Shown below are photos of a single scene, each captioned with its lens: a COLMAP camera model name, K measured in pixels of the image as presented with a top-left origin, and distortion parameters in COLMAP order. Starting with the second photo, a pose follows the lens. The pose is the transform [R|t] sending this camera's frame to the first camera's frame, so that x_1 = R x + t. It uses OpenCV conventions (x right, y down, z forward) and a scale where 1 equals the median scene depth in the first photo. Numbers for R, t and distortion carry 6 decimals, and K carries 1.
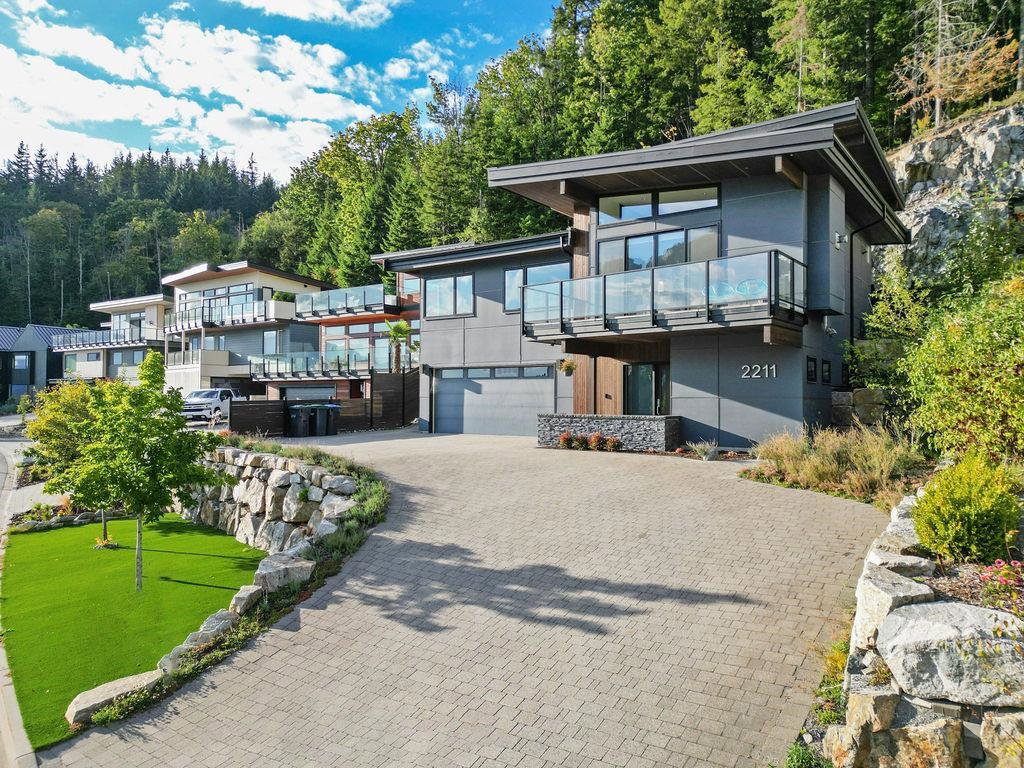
lens RADIAL K [[715.6, 0, 499.4], [0, 715.6, 405.0], [0, 0, 1]] dist [0.008889, 0.002342]
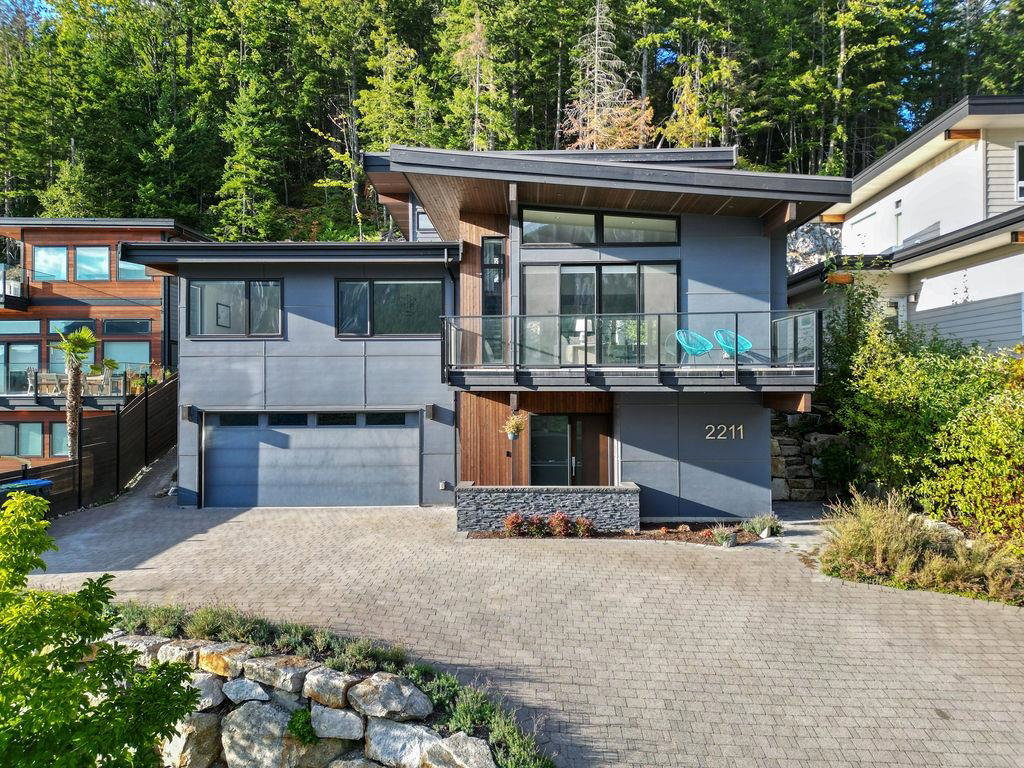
lens RADIAL K [[726.7, 0, 512.0], [0, 726.7, 384.0], [0, 0, 1]] dist [0.057989, -0.051901]
pose [[0.813248, -0.001070, 0.581916, -0.263542], [0.012331, 0.999805, -0.015395, -0.064848], [-0.581786, 0.019695, 0.813103, 0.274754]]
